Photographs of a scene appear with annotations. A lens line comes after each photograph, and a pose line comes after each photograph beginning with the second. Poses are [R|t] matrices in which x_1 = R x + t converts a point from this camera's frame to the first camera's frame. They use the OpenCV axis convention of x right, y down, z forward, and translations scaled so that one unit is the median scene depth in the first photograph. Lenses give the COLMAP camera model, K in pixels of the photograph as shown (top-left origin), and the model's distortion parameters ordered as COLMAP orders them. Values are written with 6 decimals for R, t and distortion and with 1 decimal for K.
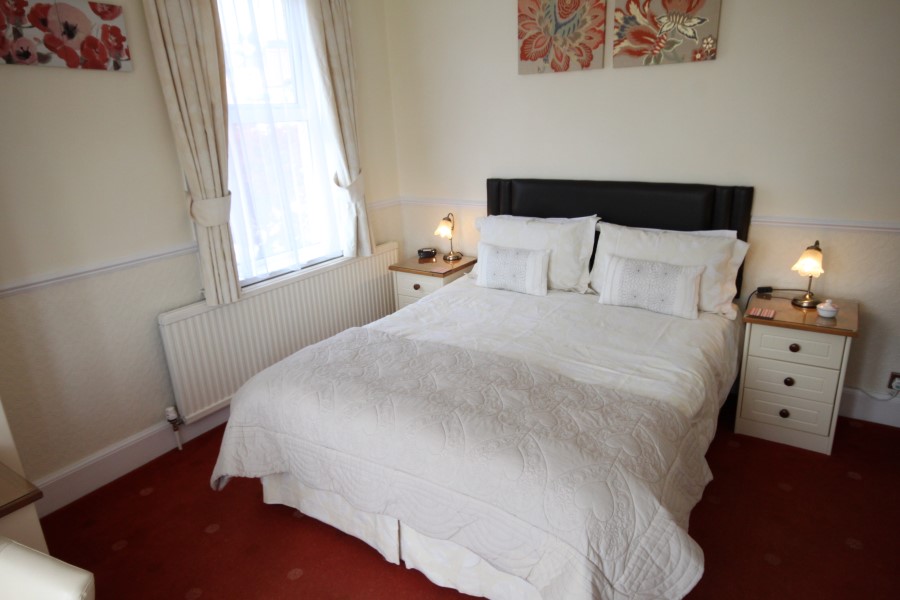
lens RADIAL K [[577.8, 0, 449.8], [0, 577.8, 300.2], [0, 0, 1]] dist [0.028825, 0.000886]
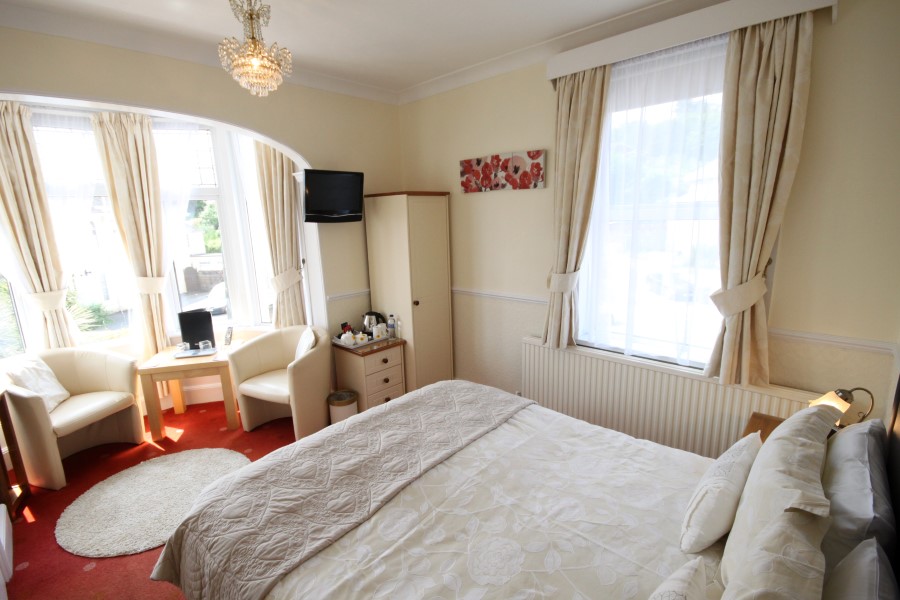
lens RADIAL K [[418.3, 0, 448.7], [0, 418.3, 300.3], [0, 0, 1]] dist [-0.001560, -0.000109]
pose [[-0.154599, 0.242705, -0.957702, 0.709305], [-0.276241, 0.920075, 0.277762, -0.376986], [0.948573, 0.307499, -0.075198, 0.994988]]
